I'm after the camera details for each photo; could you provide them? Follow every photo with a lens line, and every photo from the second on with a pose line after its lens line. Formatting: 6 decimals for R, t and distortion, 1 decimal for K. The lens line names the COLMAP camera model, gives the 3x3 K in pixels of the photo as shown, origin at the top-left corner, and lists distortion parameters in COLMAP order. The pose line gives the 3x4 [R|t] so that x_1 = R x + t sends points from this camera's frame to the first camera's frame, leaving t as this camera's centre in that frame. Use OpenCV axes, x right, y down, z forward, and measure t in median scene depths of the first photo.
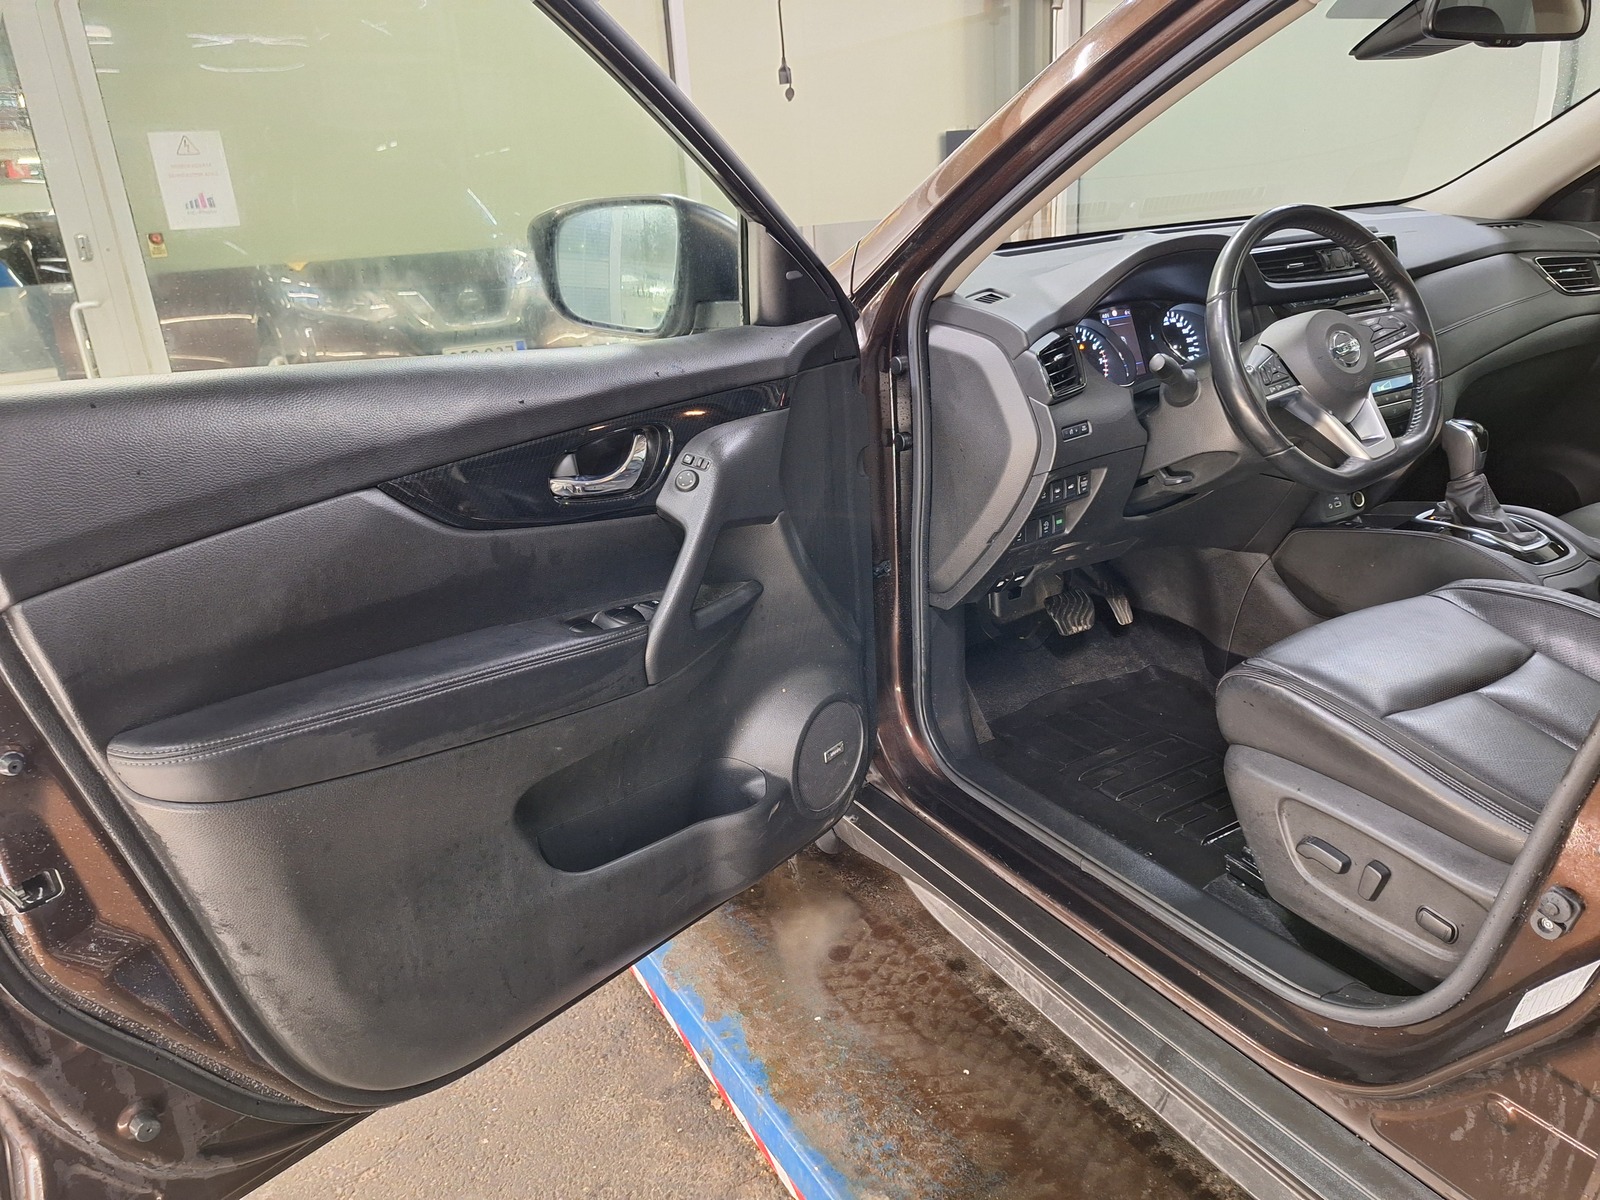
lens RADIAL K [[1059.5, 0, 784.0], [0, 1059.5, 597.8], [0, 0, 1]] dist [0.003488, -0.004329]
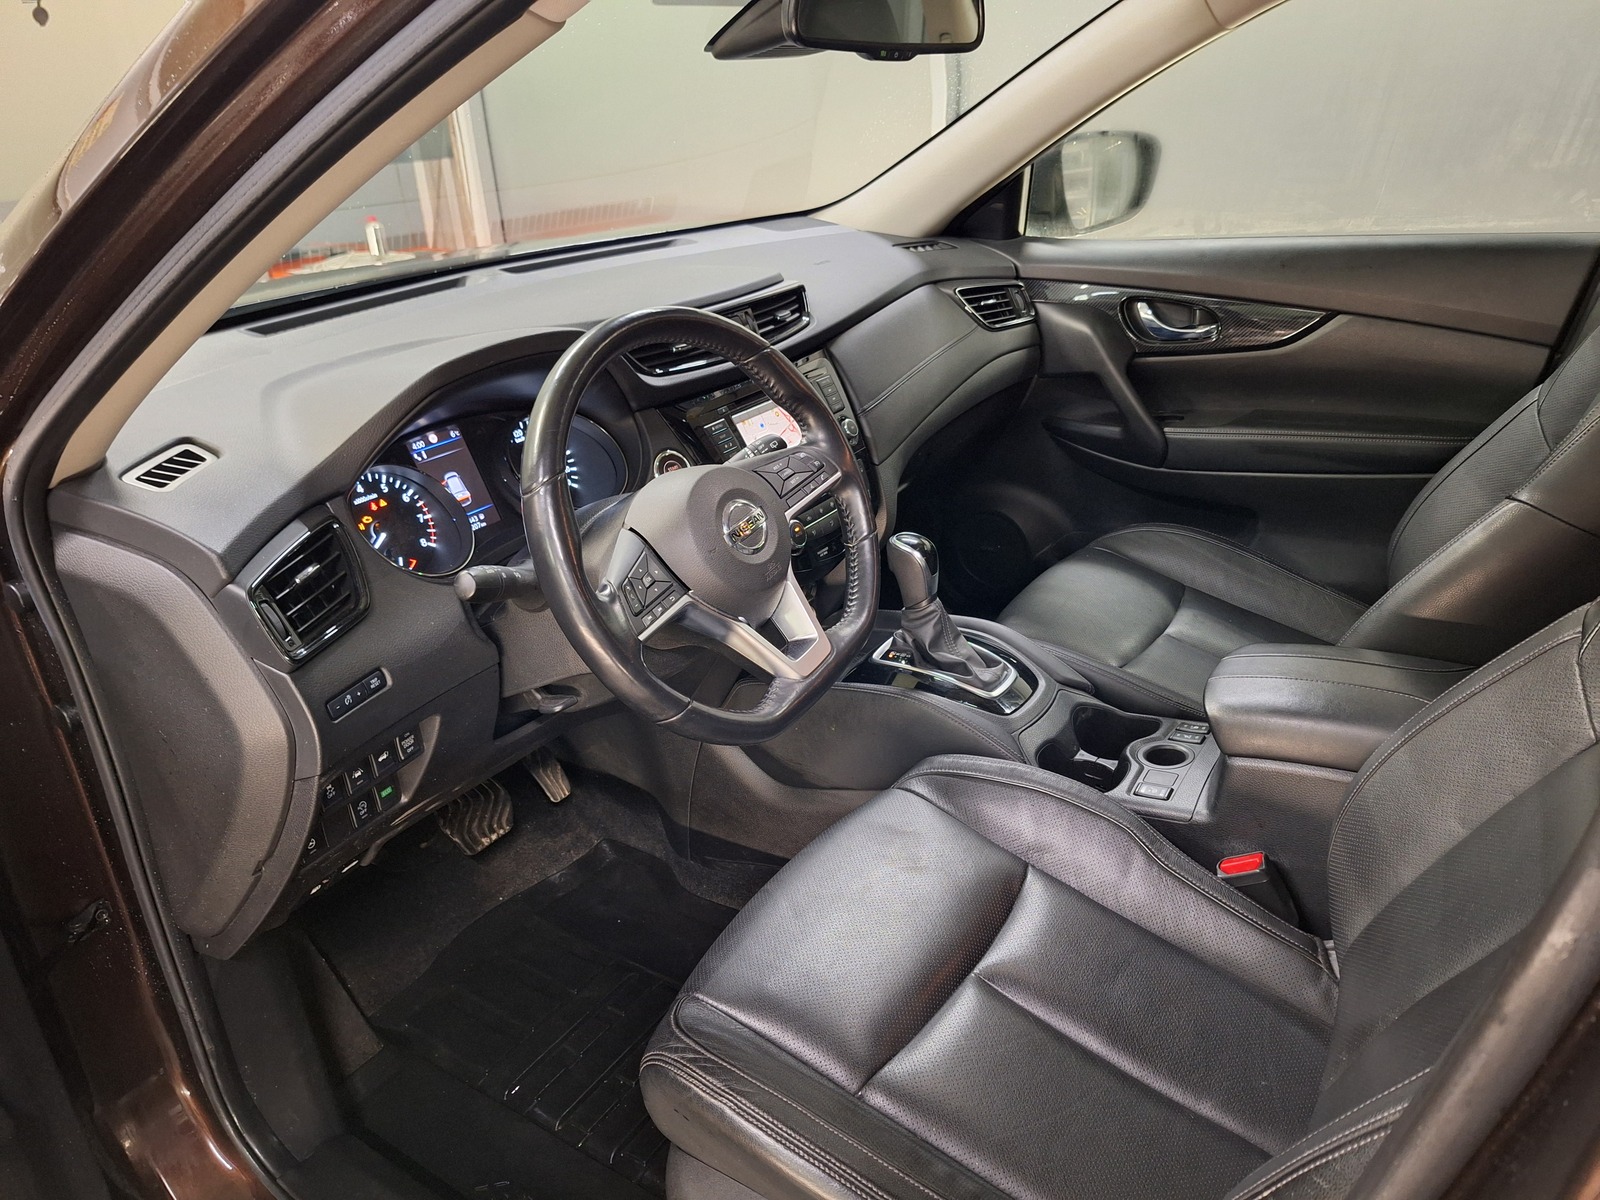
lens RADIAL K [[1090.0, 0, 806.2], [0, 1090.0, 611.1], [0, 0, 1]] dist [0.095546, -0.158951]
pose [[0.888337, -0.164290, 0.428796, 0.225780], [0.136979, 0.986100, 0.094037, -0.212834], [-0.438285, -0.024801, 0.898494, 0.314438]]
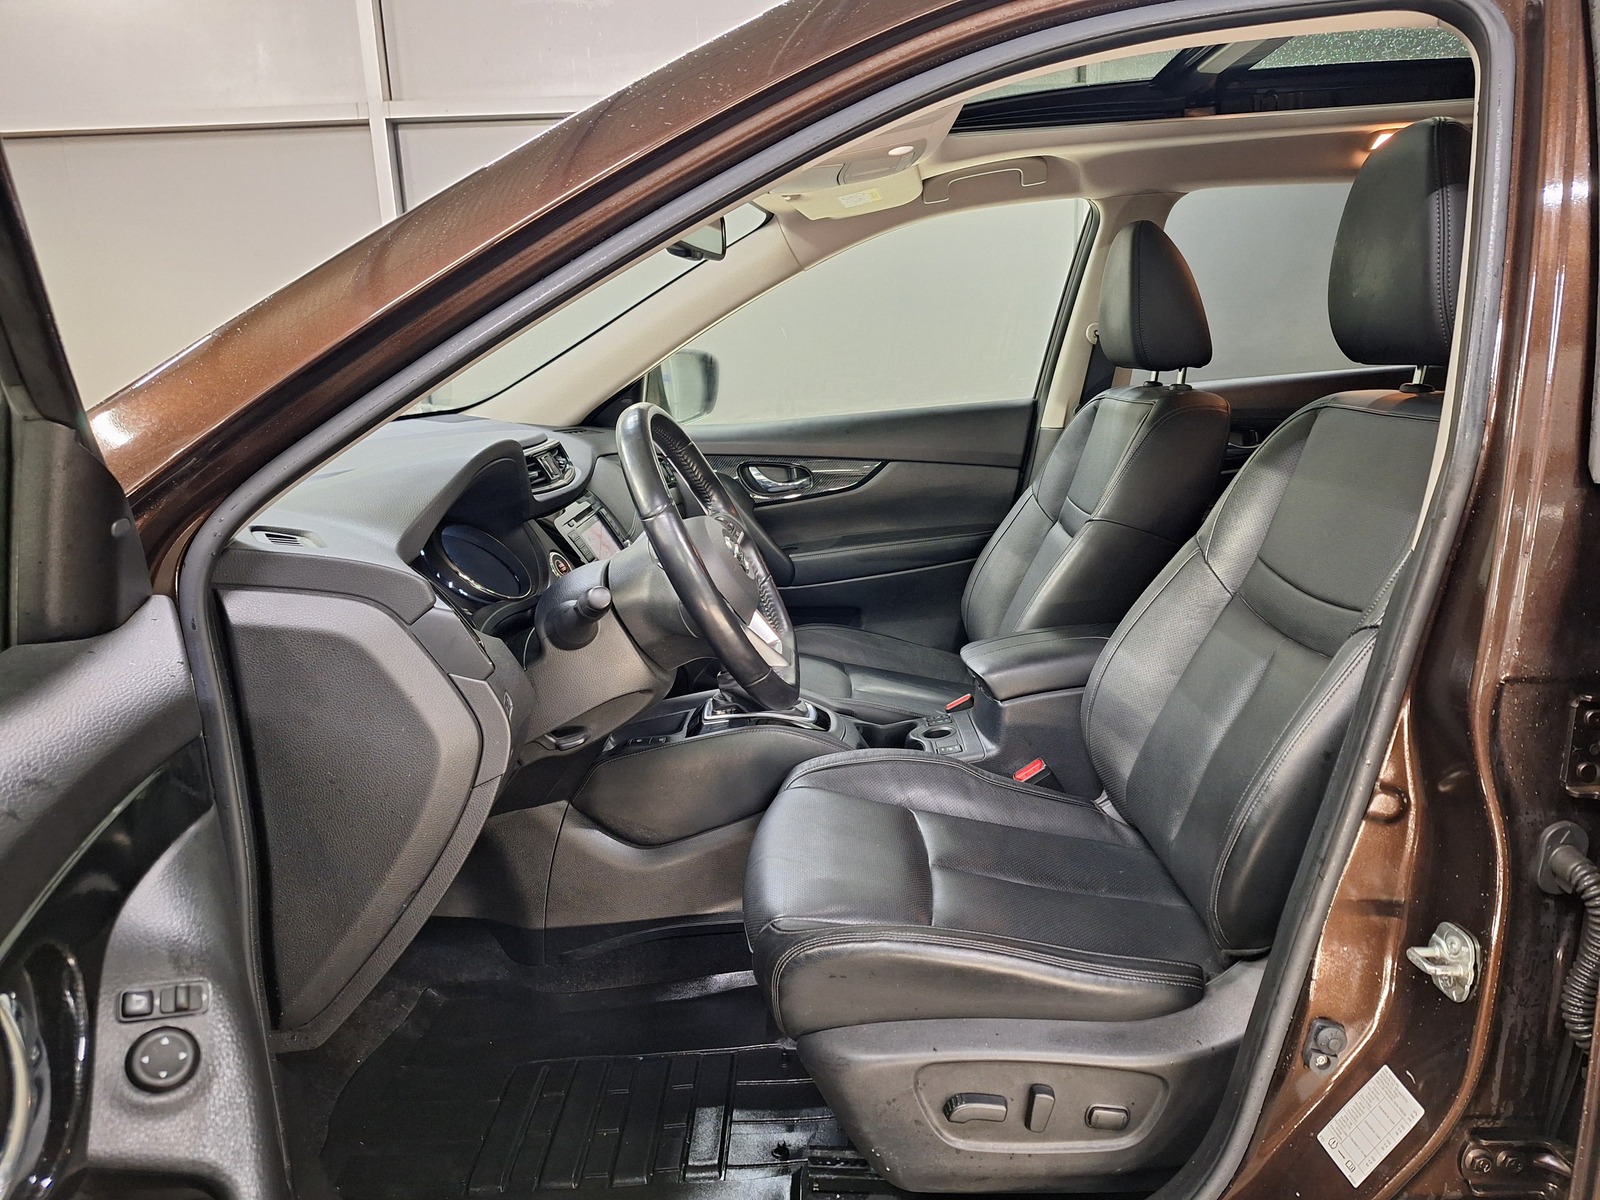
lens RADIAL K [[1090.0, 0, 806.2], [0, 1090.0, 611.1], [0, 0, 1]] dist [0.095546, -0.158951]
pose [[0.497461, -0.147501, 0.854854, -0.216697], [0.304079, 0.952564, -0.012590, -0.139974], [-0.812446, 0.266206, 0.518715, 0.421771]]
